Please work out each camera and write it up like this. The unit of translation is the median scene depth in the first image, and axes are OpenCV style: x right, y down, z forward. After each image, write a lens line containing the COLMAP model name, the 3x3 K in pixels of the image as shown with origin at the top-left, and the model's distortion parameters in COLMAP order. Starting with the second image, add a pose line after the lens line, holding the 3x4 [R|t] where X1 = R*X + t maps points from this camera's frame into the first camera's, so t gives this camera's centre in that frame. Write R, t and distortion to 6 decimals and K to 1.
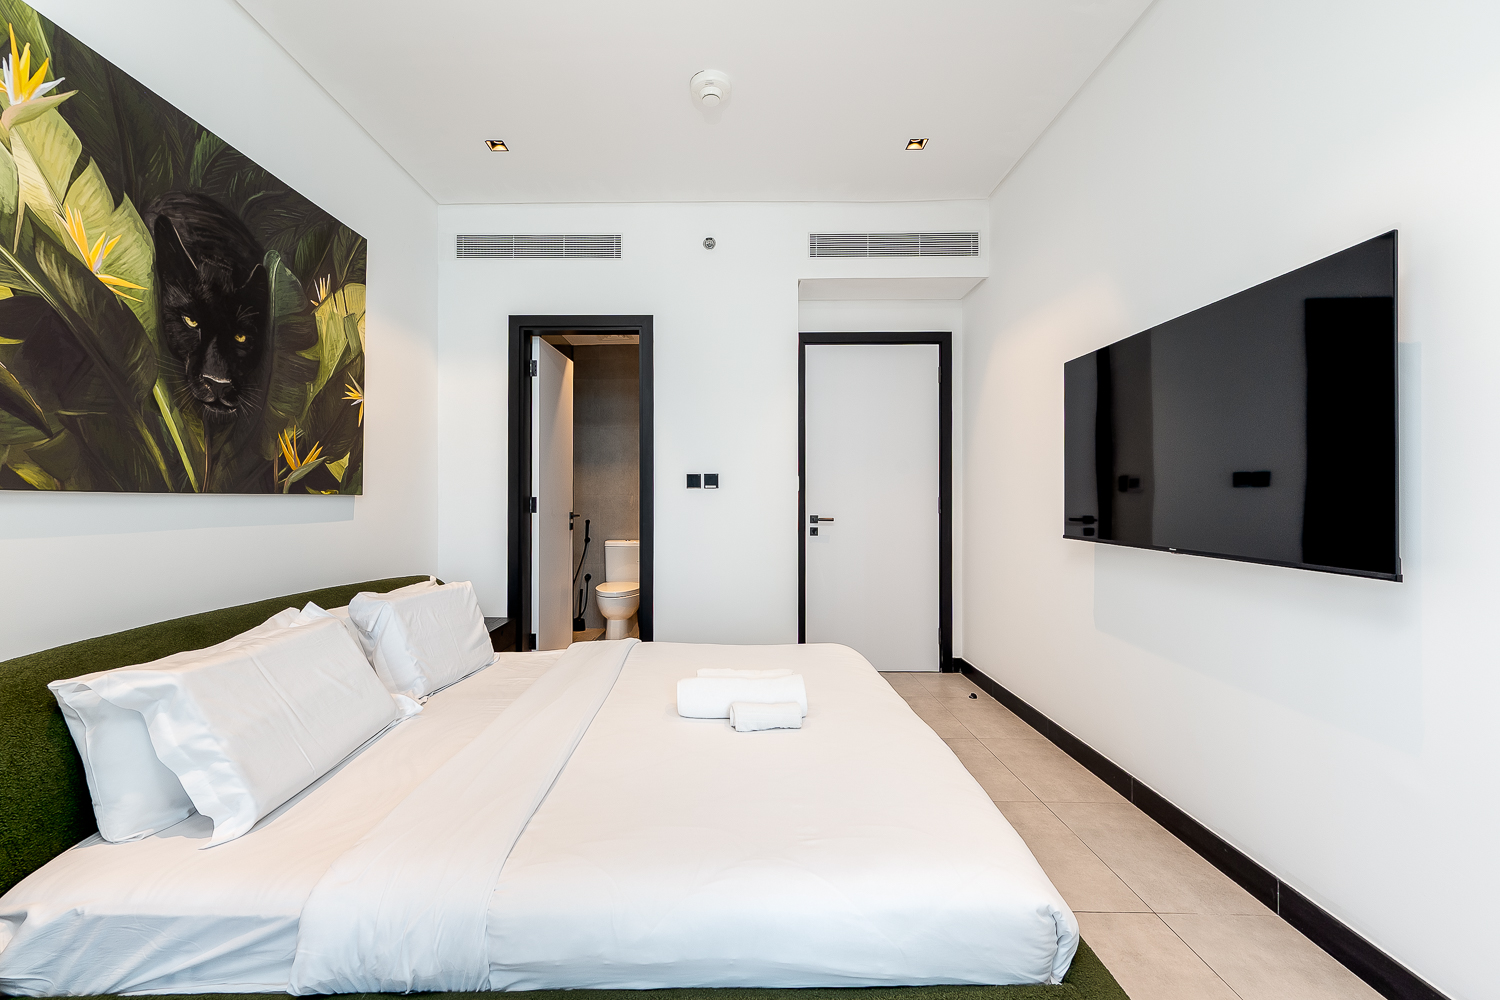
lens RADIAL K [[610.5, 0, 727.9], [0, 610.5, 506.7], [0, 0, 1]] dist [-0.000580, -0.000072]
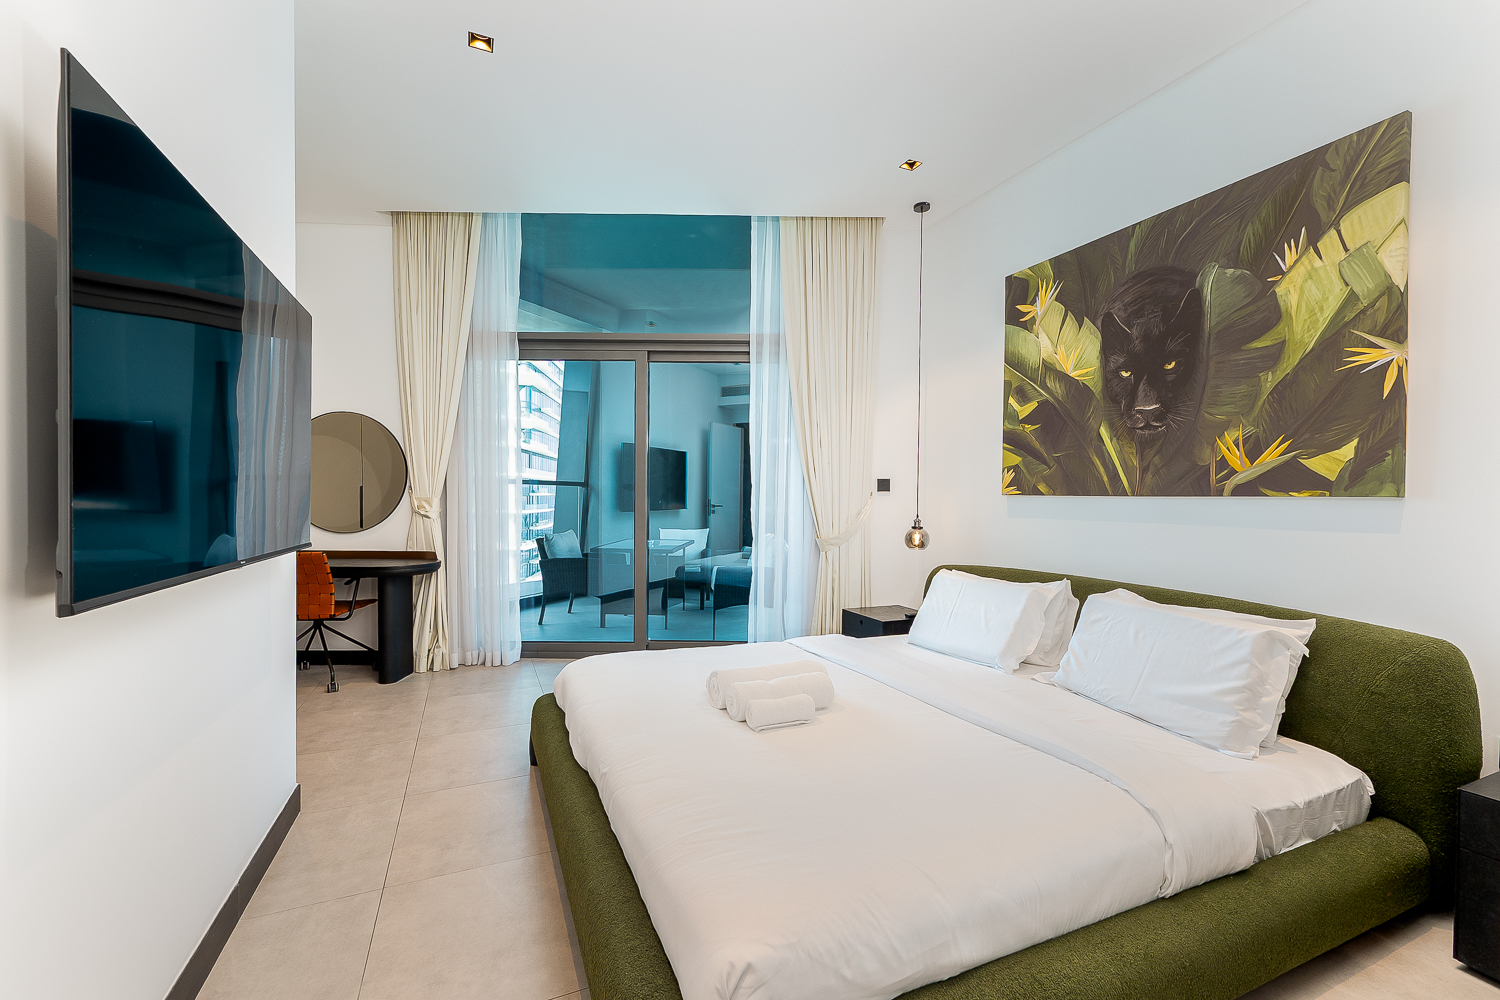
lens RADIAL K [[598.9, 0, 709.7], [0, 598.9, 501.8], [0, 0, 1]] dist [-0.001304, 0.000005]
pose [[-0.933236, -0.002636, -0.359254, 0.428259], [-0.010979, 0.999715, 0.021187, -0.024579], [0.359096, 0.023717, -0.932999, 1.673731]]
